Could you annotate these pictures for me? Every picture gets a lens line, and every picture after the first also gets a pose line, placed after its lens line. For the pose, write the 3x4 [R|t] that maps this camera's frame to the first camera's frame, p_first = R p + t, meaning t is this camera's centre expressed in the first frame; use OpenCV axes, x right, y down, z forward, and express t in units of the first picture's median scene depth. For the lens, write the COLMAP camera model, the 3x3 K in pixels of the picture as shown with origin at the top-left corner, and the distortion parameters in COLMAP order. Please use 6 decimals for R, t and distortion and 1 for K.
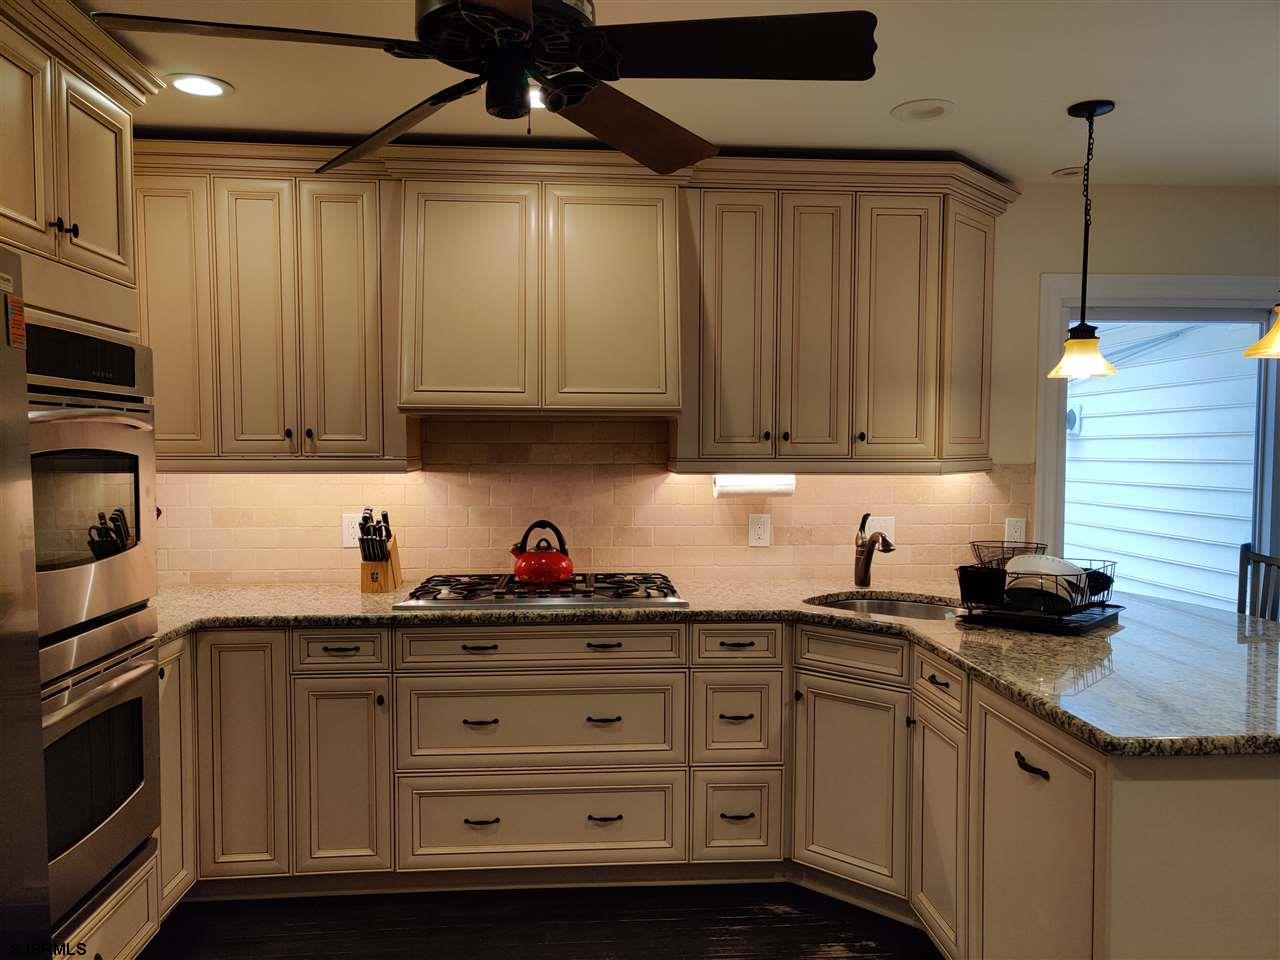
lens RADIAL K [[989.5, 0, 644.2], [0, 989.5, 491.0], [0, 0, 1]] dist [0.034495, 0.008951]
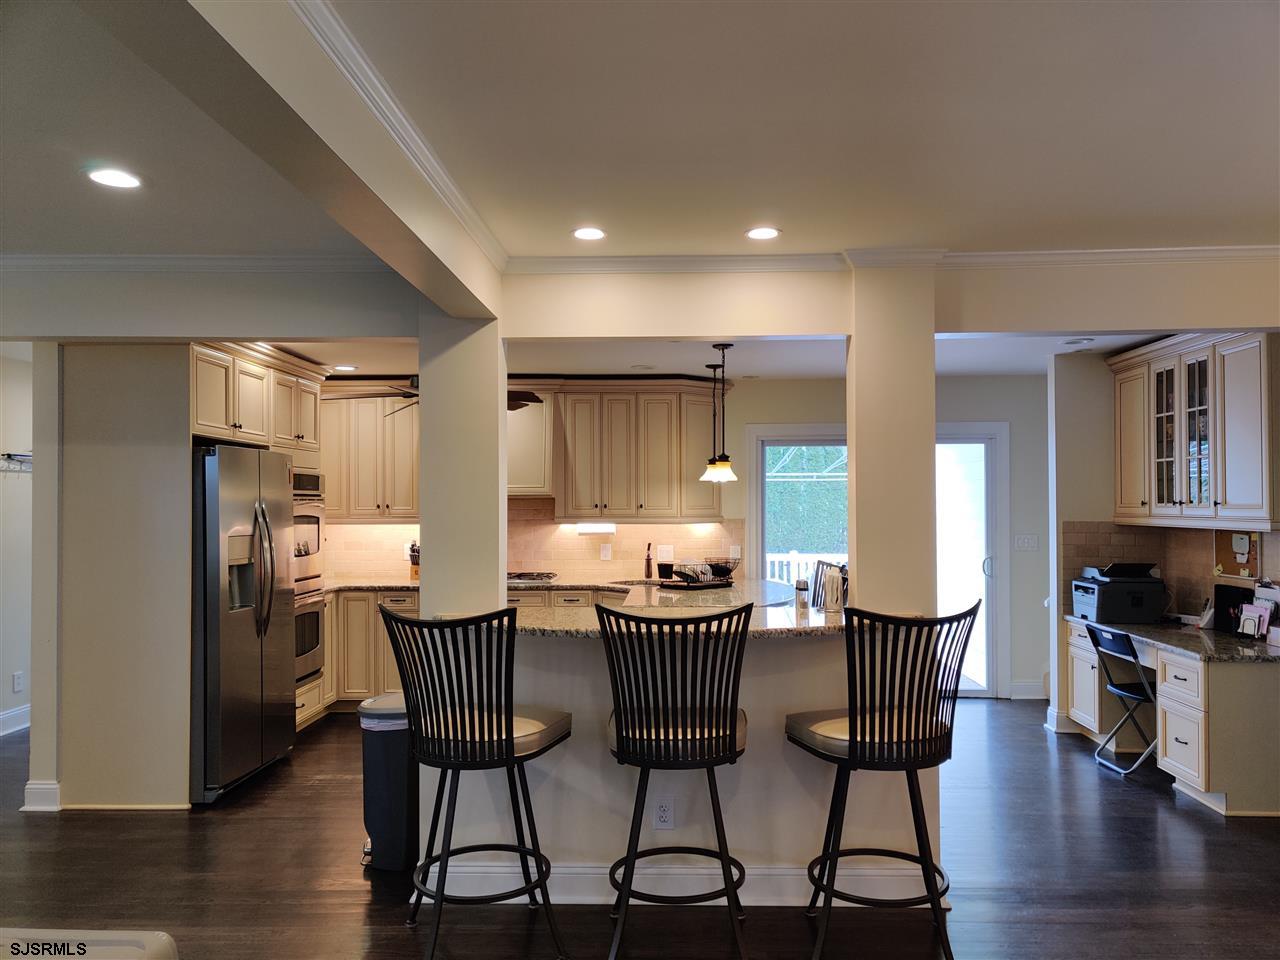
lens RADIAL K [[989.5, 0, 645.6], [0, 989.5, 482.3], [0, 0, 1]] dist [0.034495, 0.008951]
pose [[0.994717, -0.008421, -0.102308, 0.452113], [0.001601, 0.997781, -0.066555, 0.035673], [0.102641, 0.066040, 0.992524, -1.114443]]
